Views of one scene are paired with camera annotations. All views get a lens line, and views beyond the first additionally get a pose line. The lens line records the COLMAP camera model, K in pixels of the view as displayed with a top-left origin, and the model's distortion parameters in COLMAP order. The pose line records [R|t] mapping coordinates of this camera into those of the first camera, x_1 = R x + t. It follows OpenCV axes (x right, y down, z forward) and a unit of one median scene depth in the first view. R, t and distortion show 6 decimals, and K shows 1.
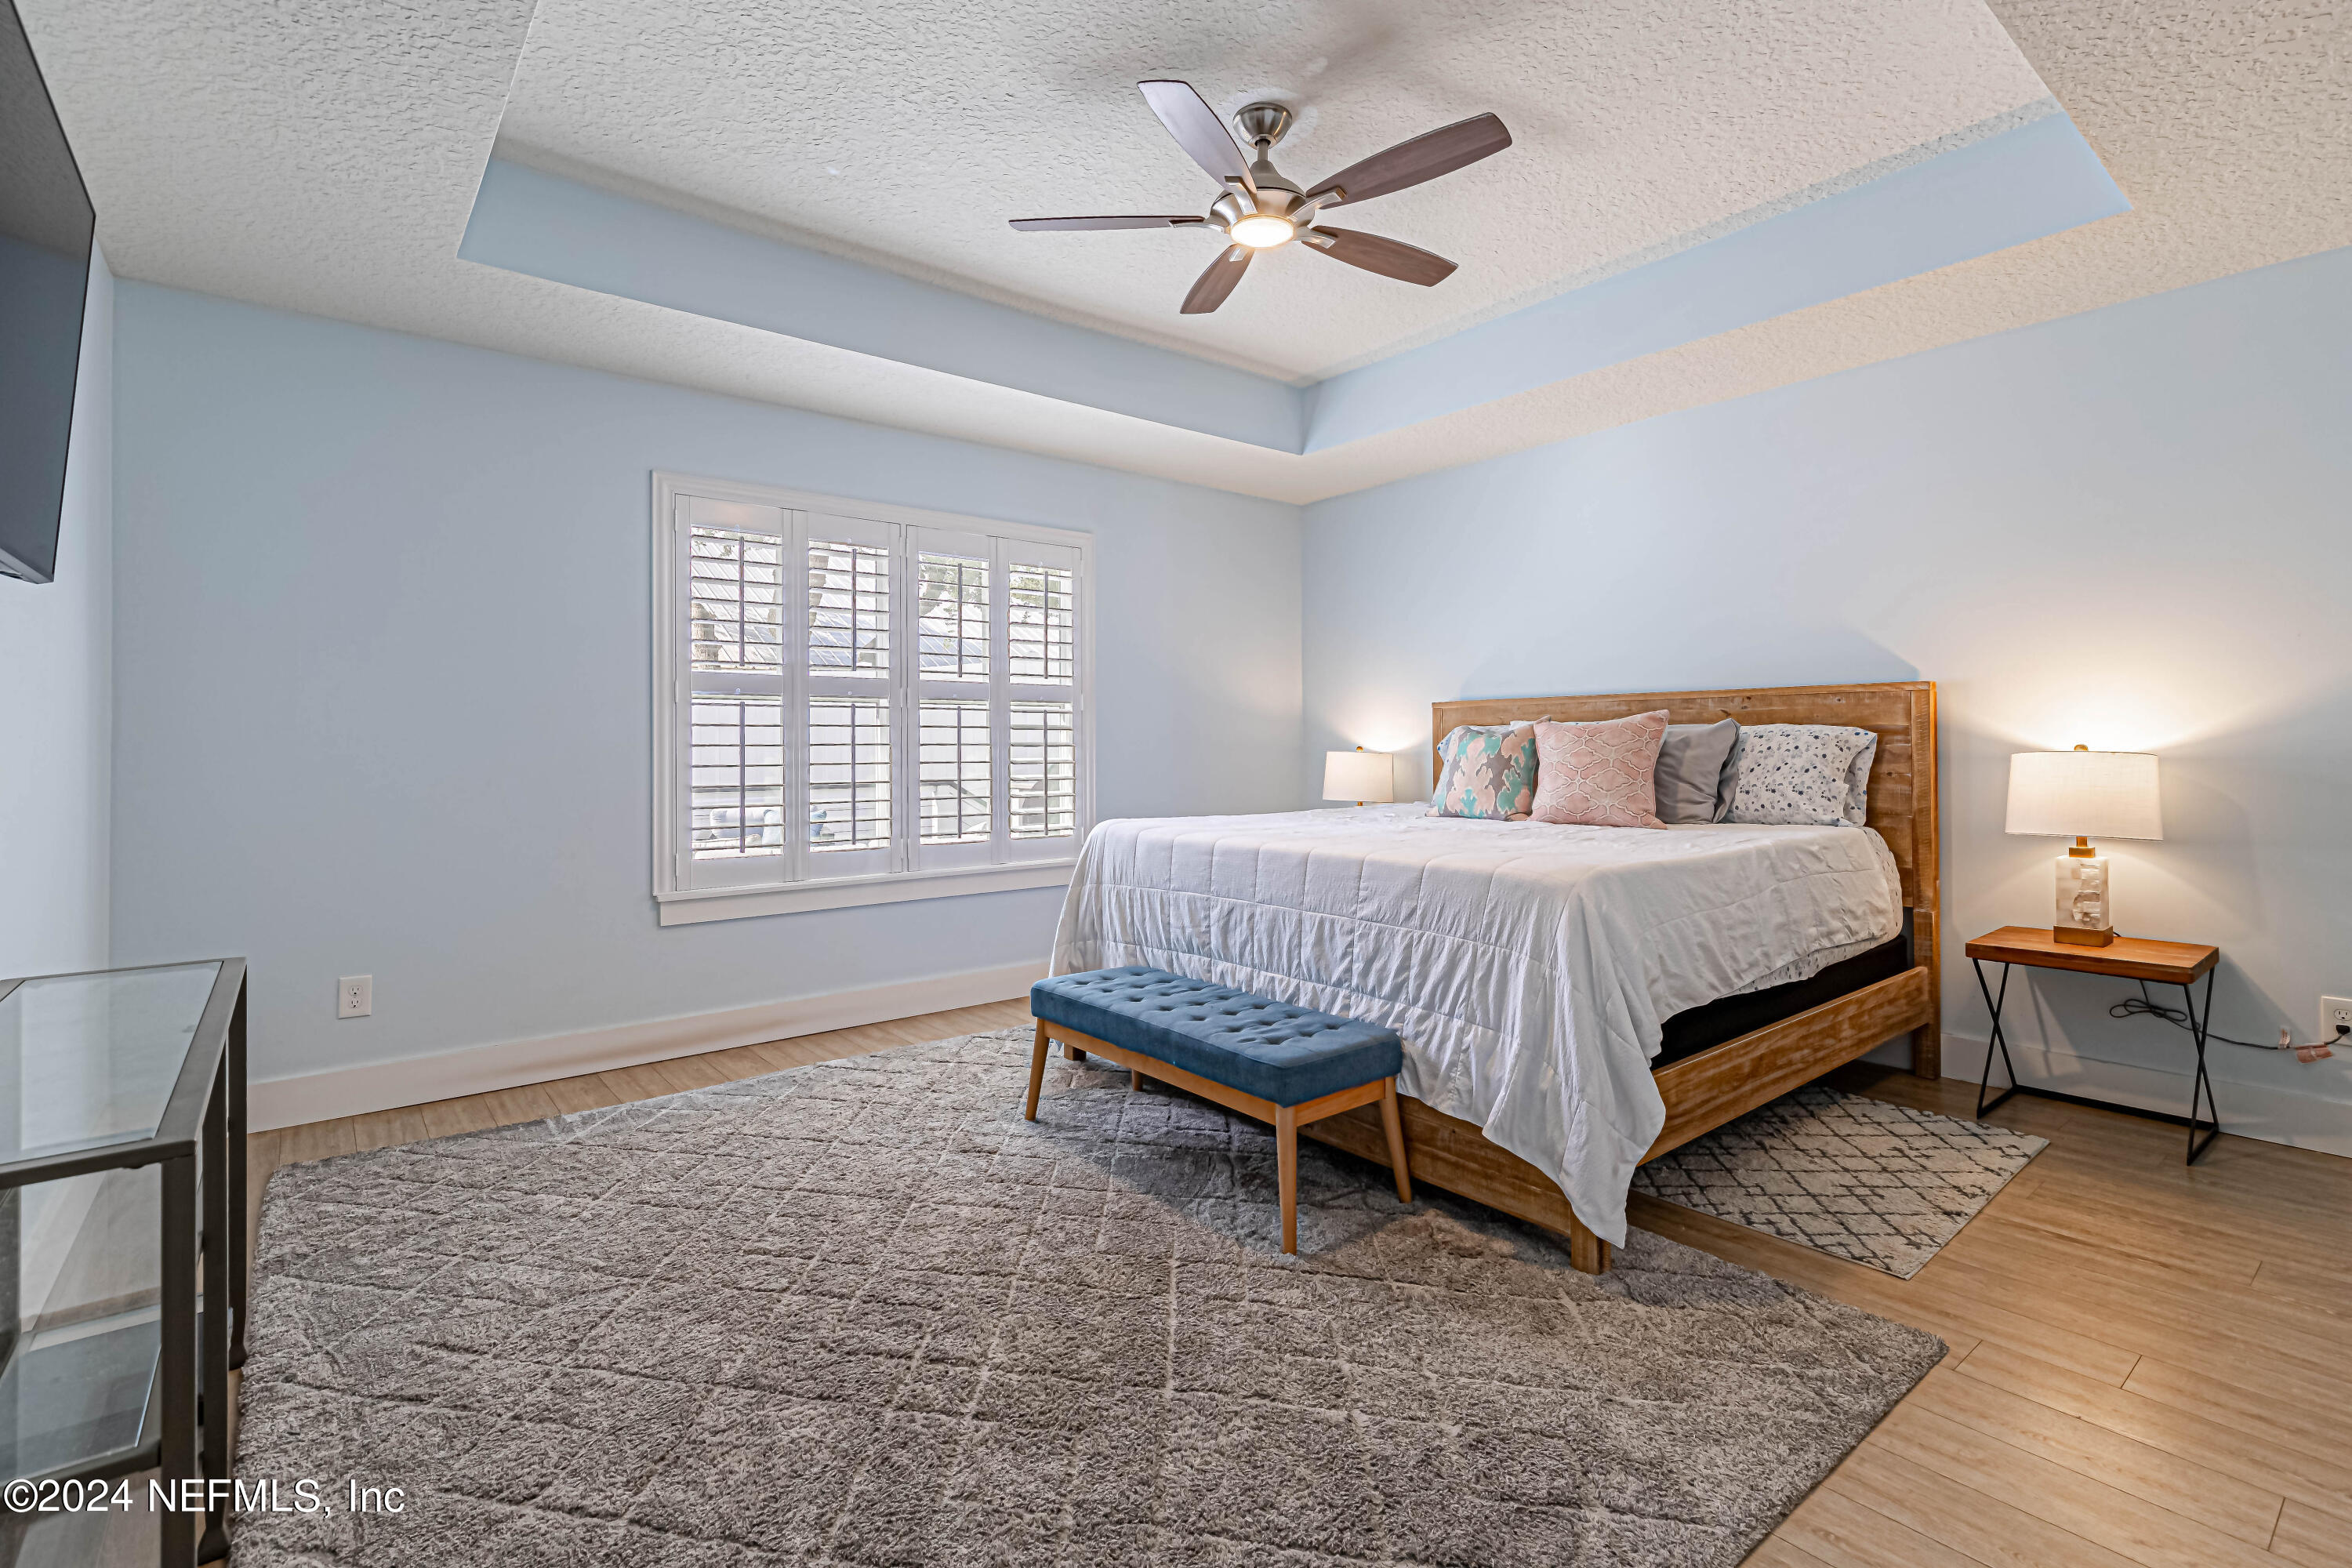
lens RADIAL K [[1068.6, 0, 1190.6], [0, 1068.6, 736.2], [0, 0, 1]] dist [-0.000428, -0.000135]
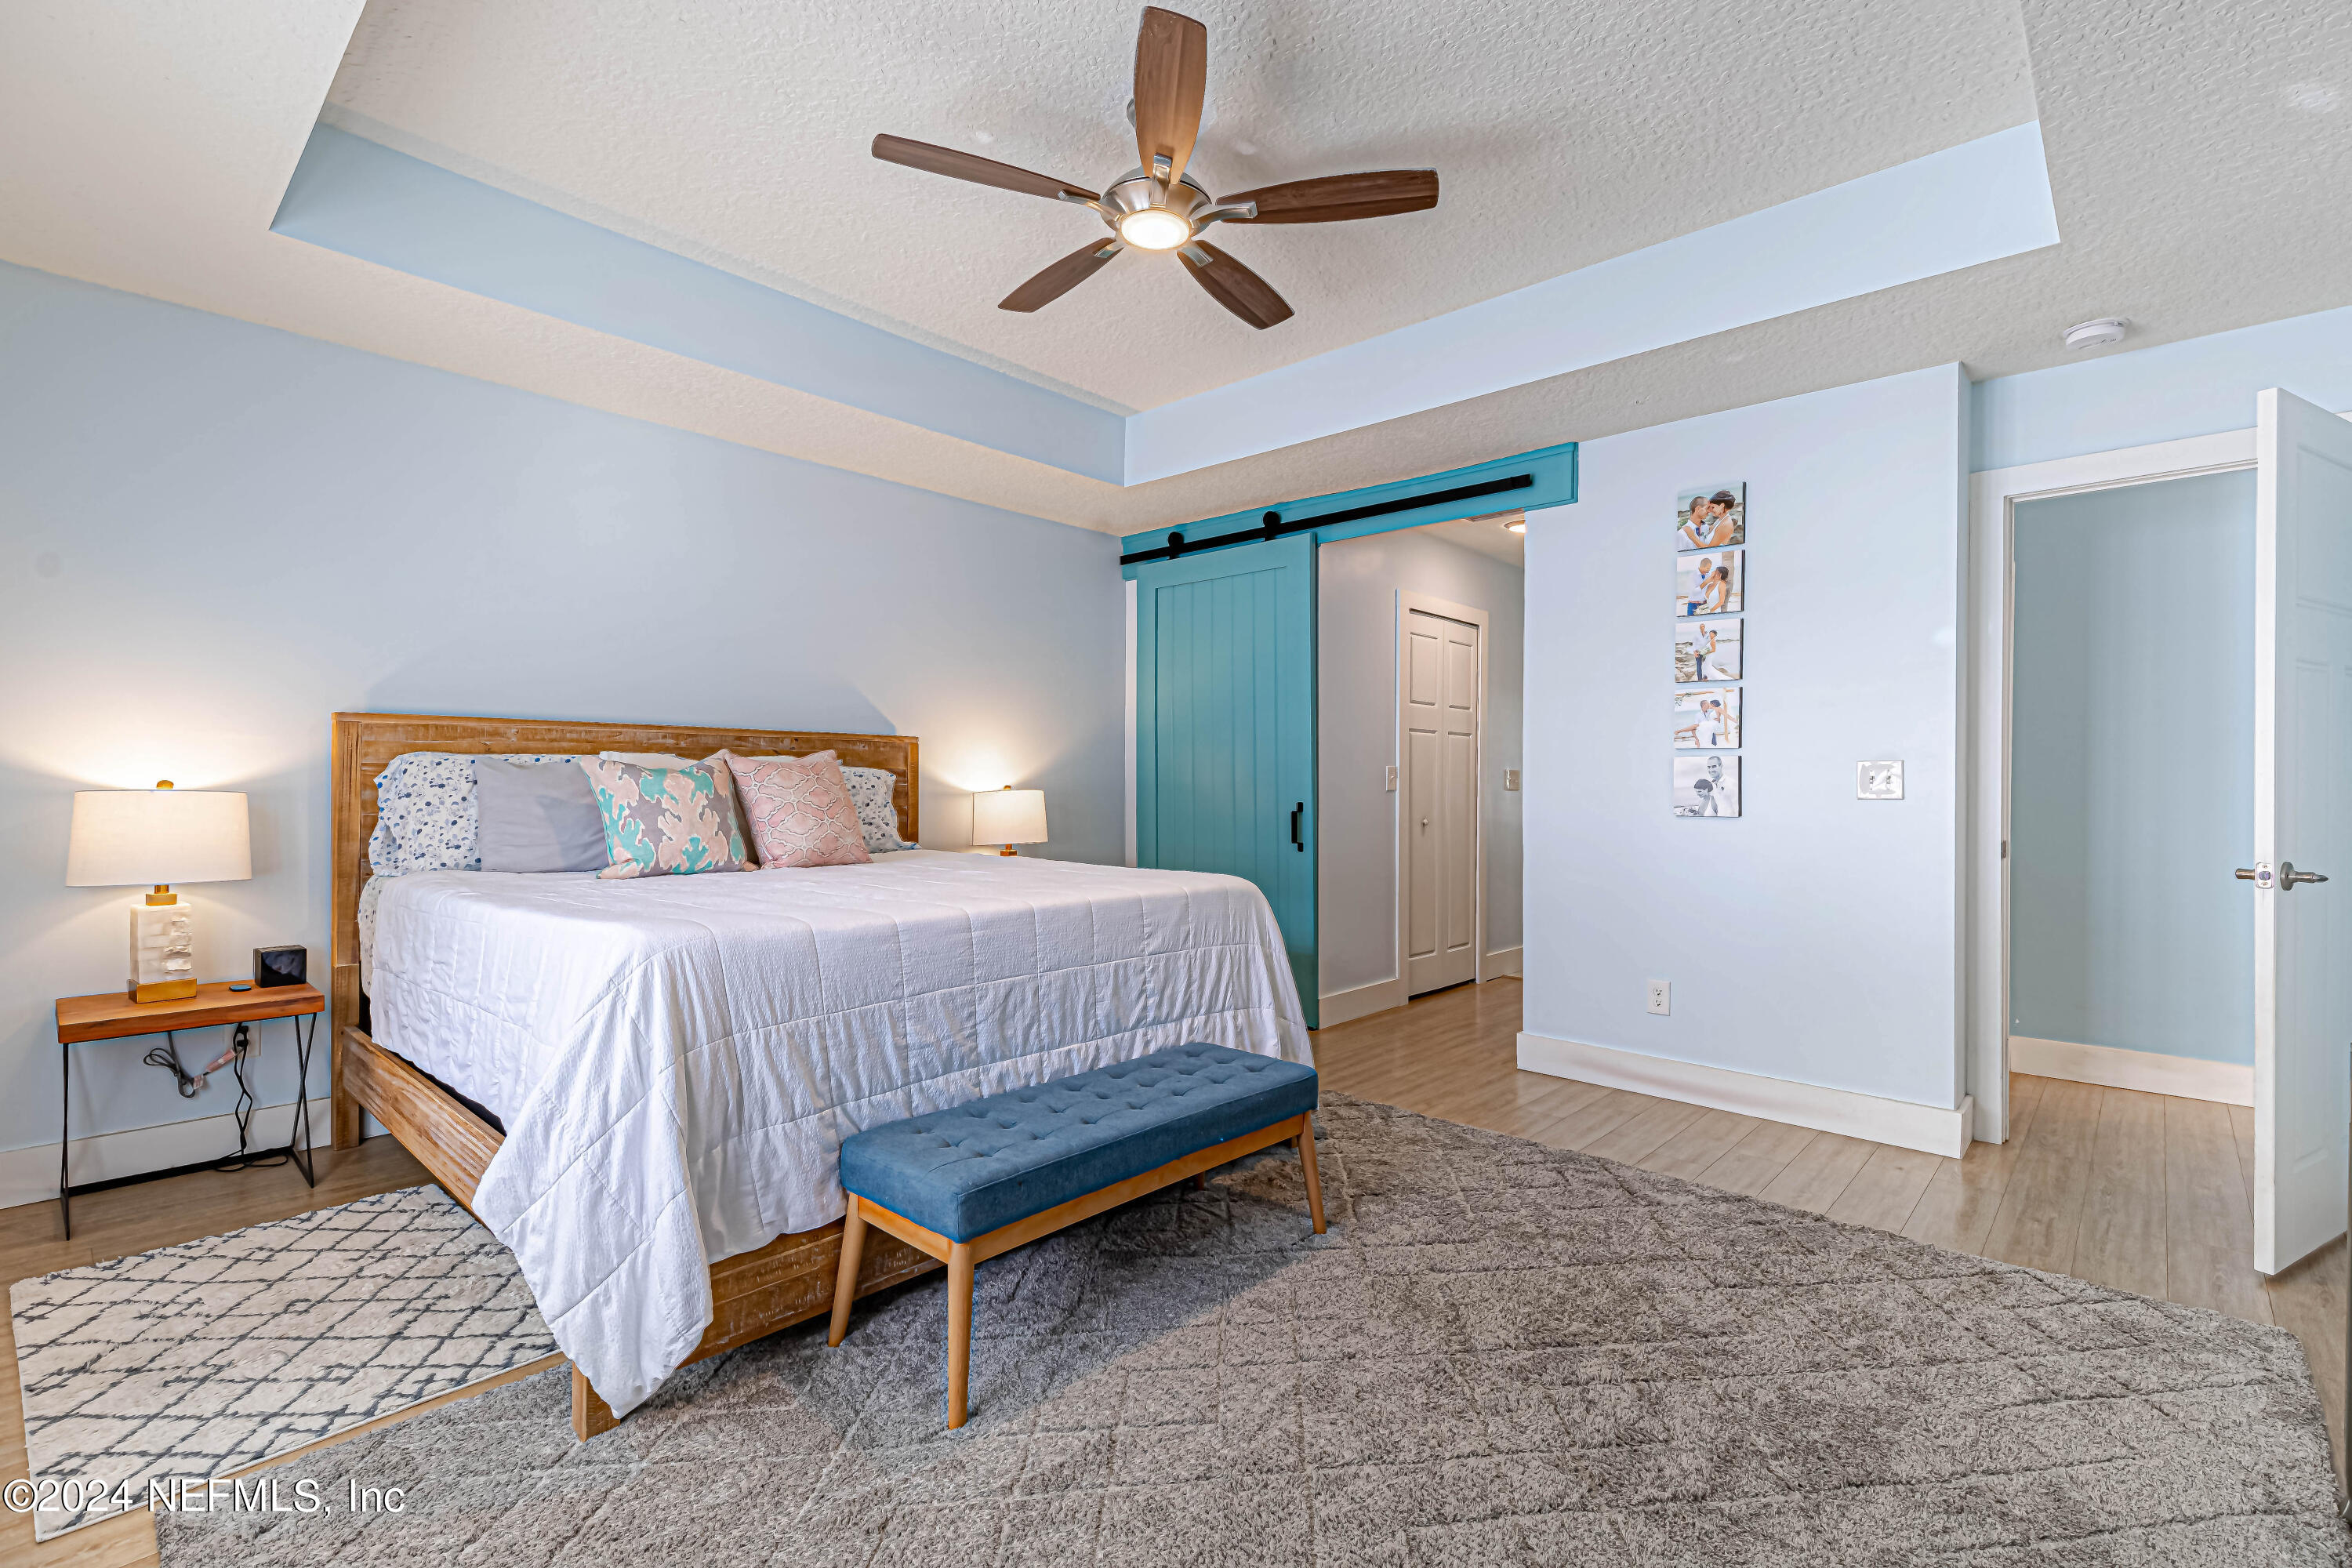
lens RADIAL K [[1073.1, 0, 1190.6], [0, 1073.1, 783.9], [0, 0, 1]] dist [0.000580, -0.000113]
pose [[-0.145418, 0.004237, 0.989361, -0.798505], [-0.014749, 0.999870, -0.006450, 0.012752], [-0.989260, -0.015530, -0.145337, 1.026561]]
